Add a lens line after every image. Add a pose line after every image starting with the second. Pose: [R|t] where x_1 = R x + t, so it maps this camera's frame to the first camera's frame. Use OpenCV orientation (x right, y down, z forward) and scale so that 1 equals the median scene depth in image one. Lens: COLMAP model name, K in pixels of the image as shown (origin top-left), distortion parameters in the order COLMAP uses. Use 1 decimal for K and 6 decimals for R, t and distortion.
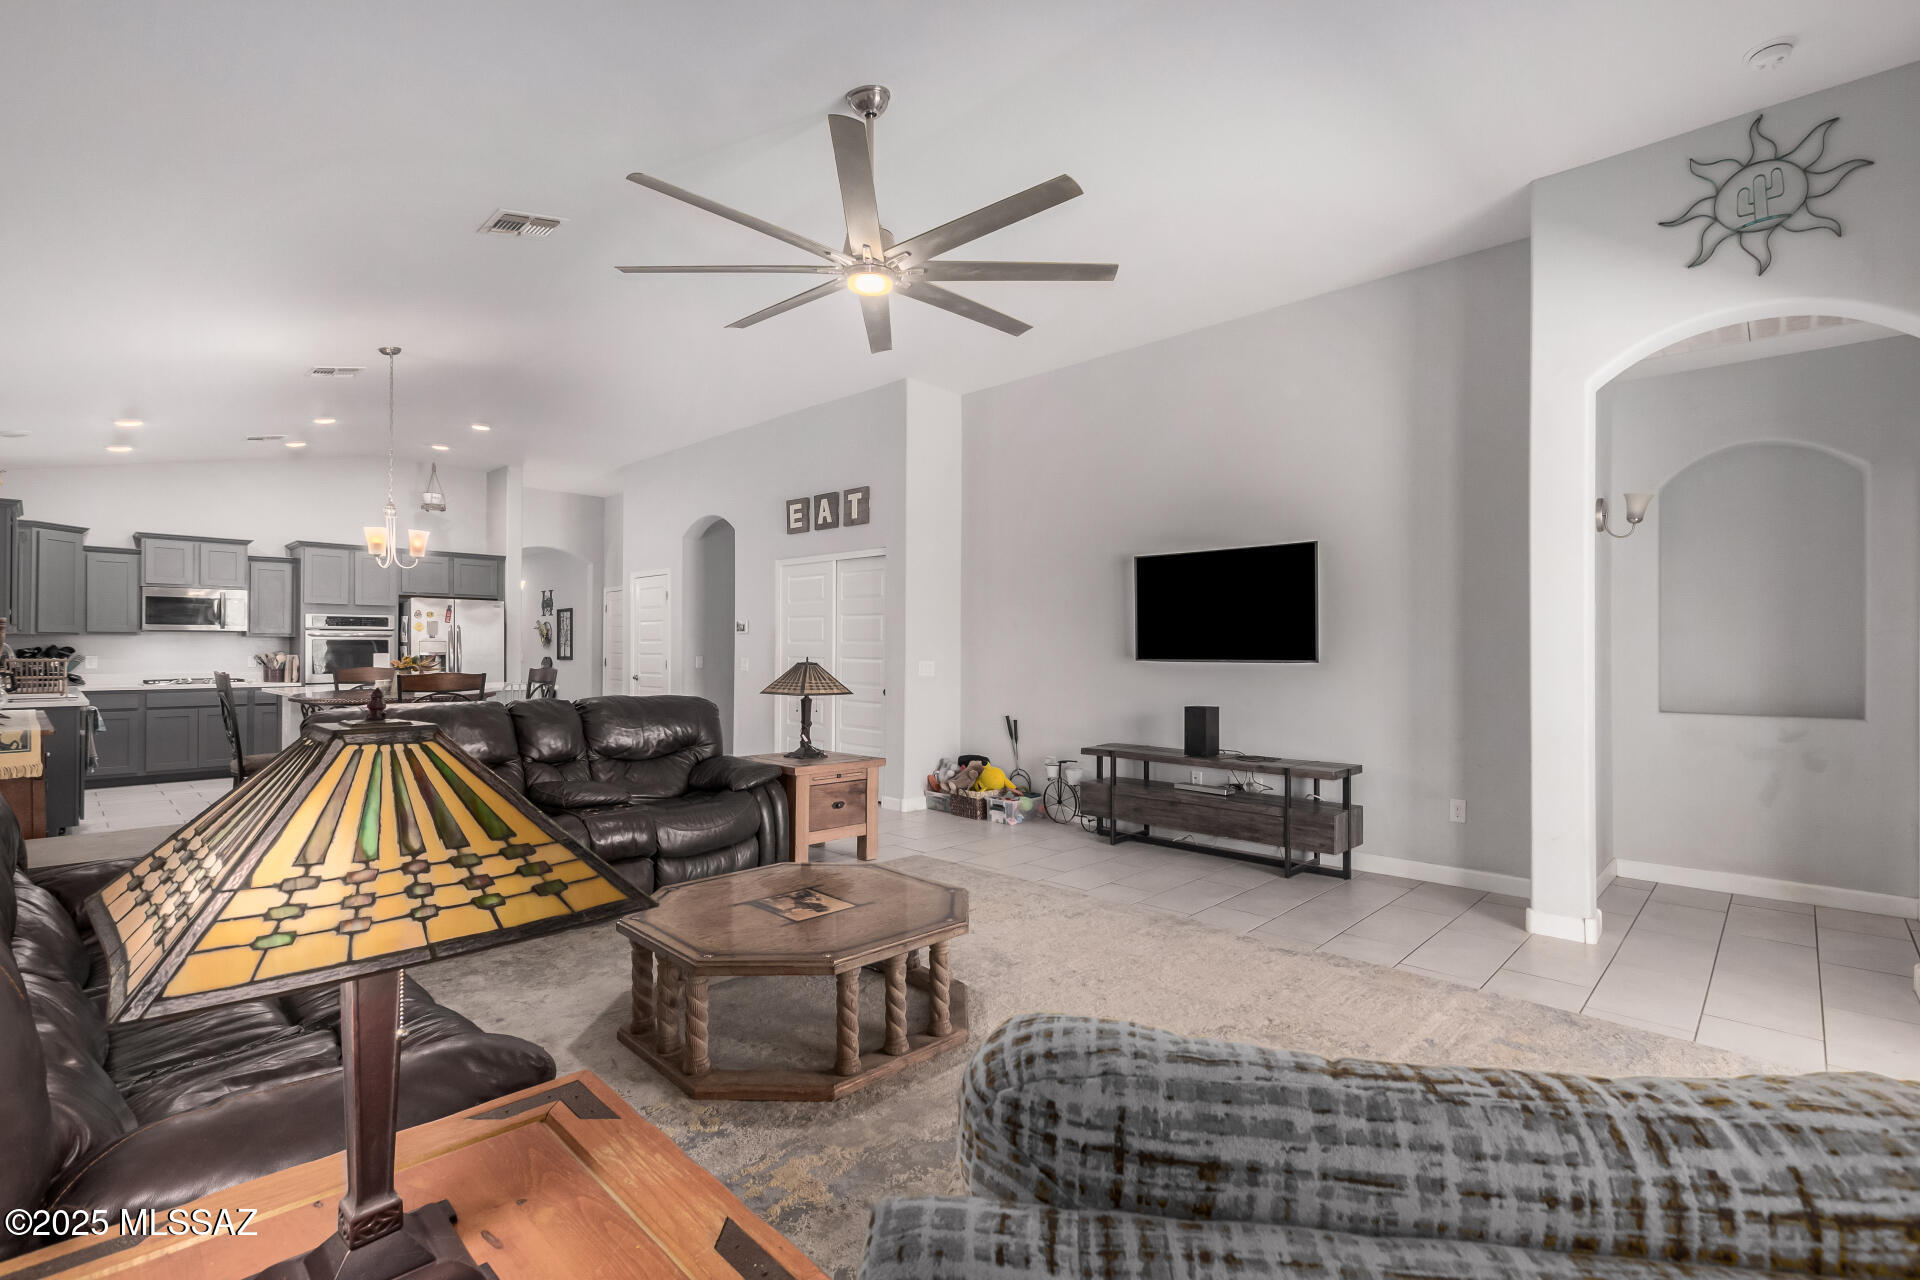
lens RADIAL K [[883.8, 0, 972.3], [0, 883.8, 647.6], [0, 0, 1]] dist [0.005650, -0.001687]
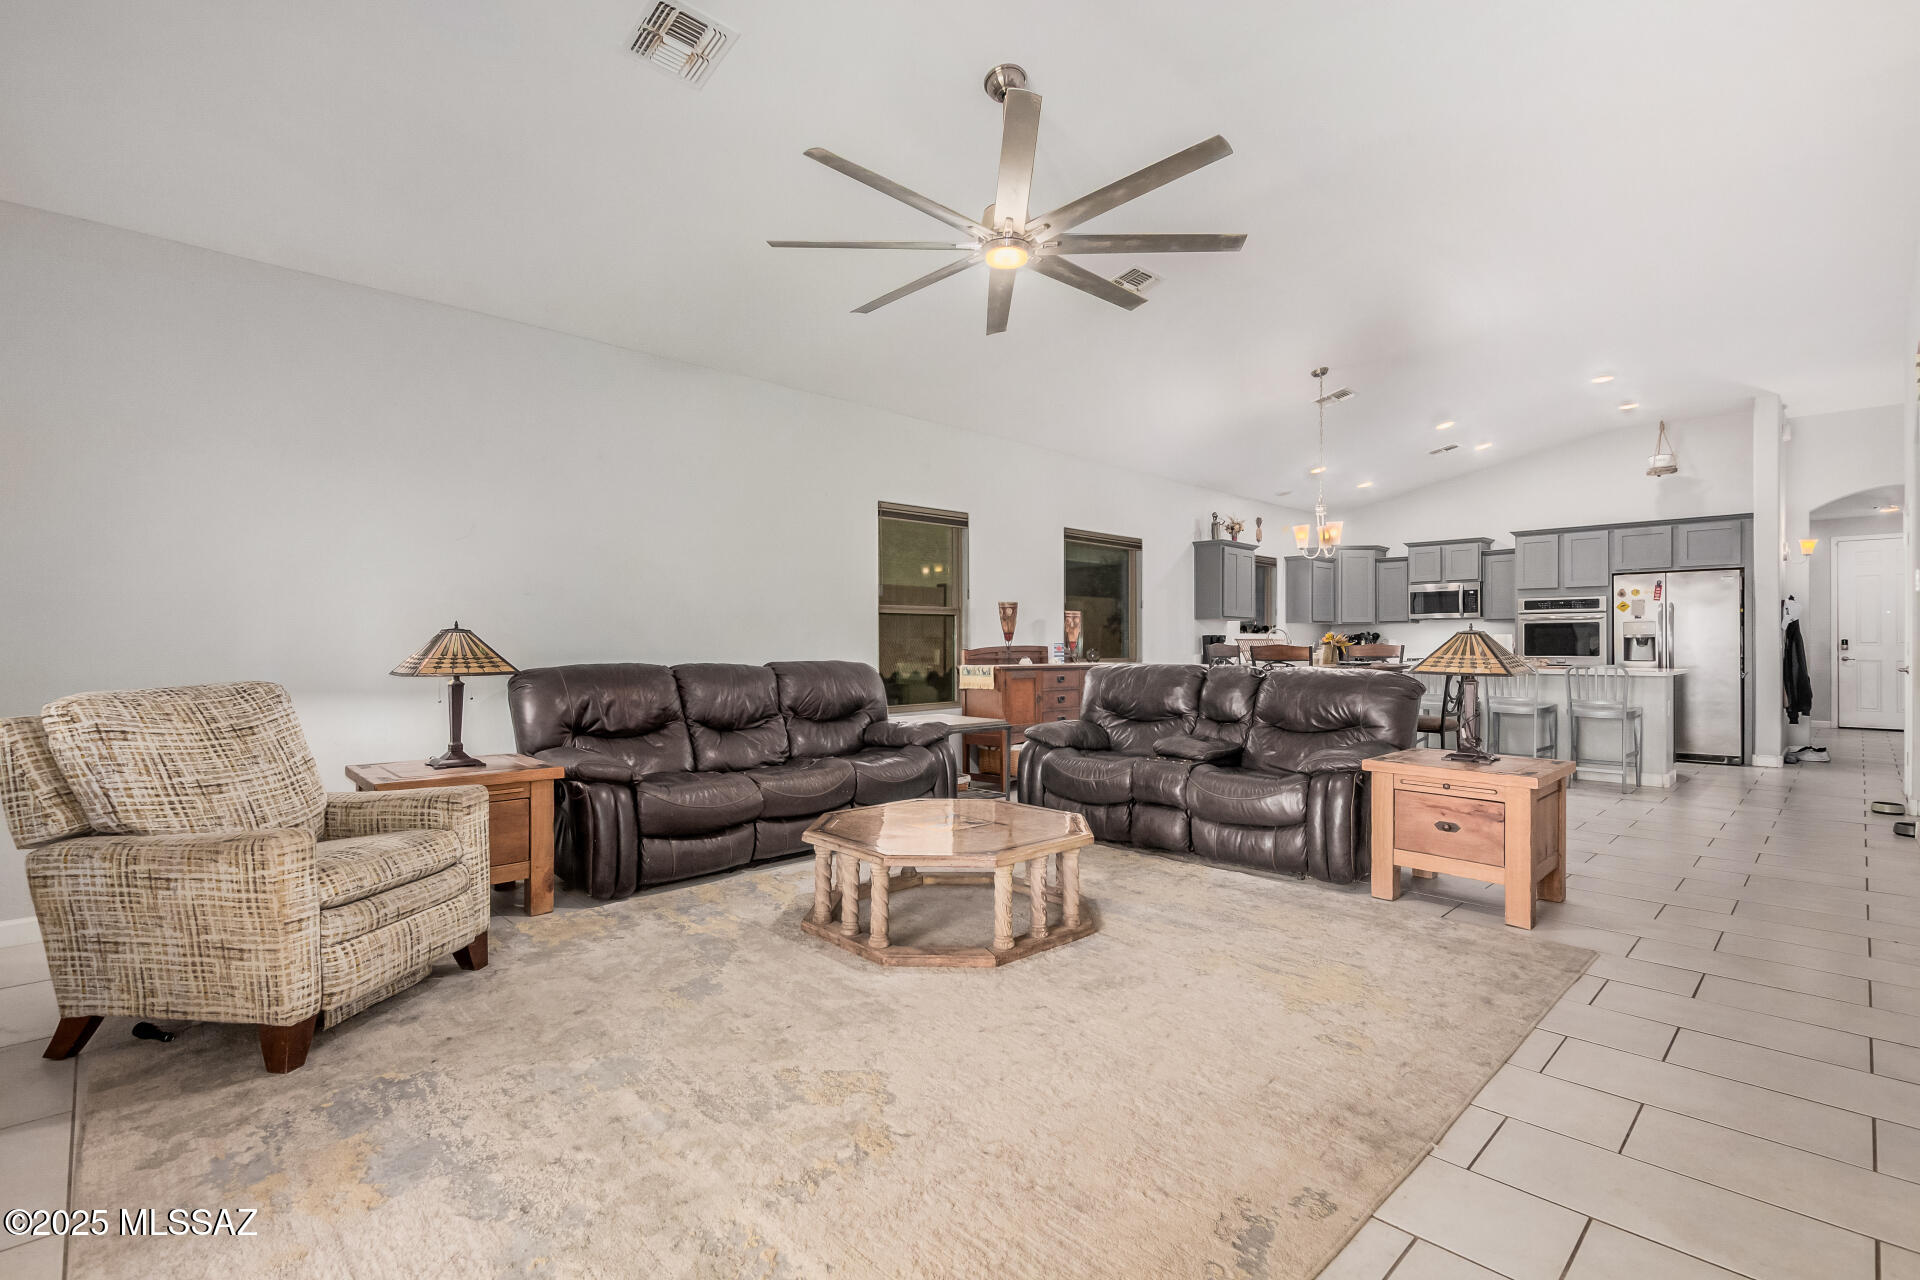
lens RADIAL K [[883.8, 0, 957.0], [0, 883.8, 643.8], [0, 0, 1]] dist [0.005650, -0.001687]
pose [[-0.041944, -0.005340, -0.999106, 0.362615], [0.005726, 0.999968, -0.005585, 0.018592], [0.999104, -0.005955, -0.041913, 0.388716]]
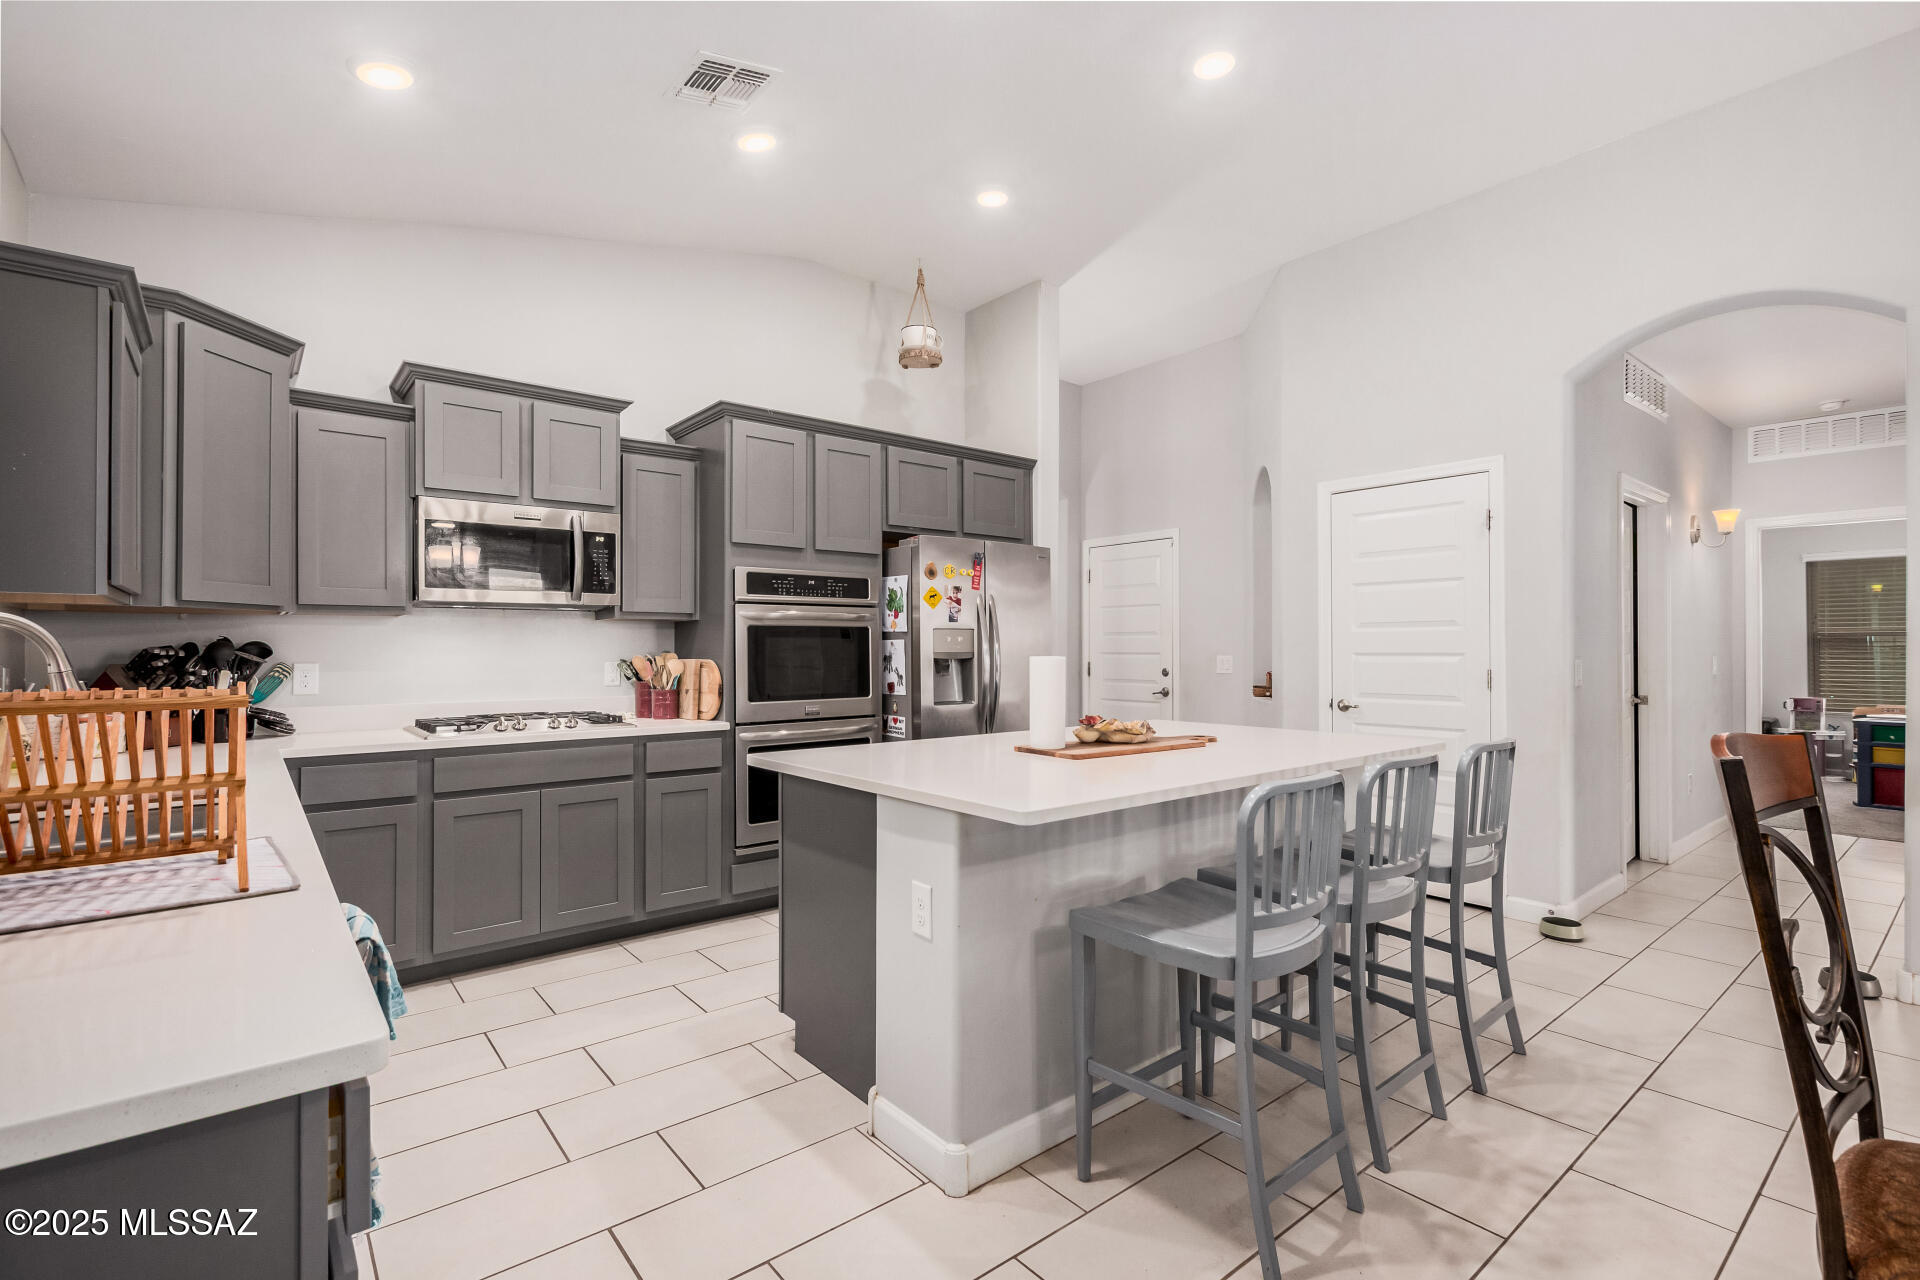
lens RADIAL K [[883.8, 0, 971.6], [0, 883.8, 641.3], [0, 0, 1]] dist [0.005650, -0.001687]
pose [[0.993251, -0.003842, -0.115919, -0.616201], [0.003735, 0.999992, -0.001143, 0.000353], [0.115923, 0.000703, 0.993258, 0.604595]]
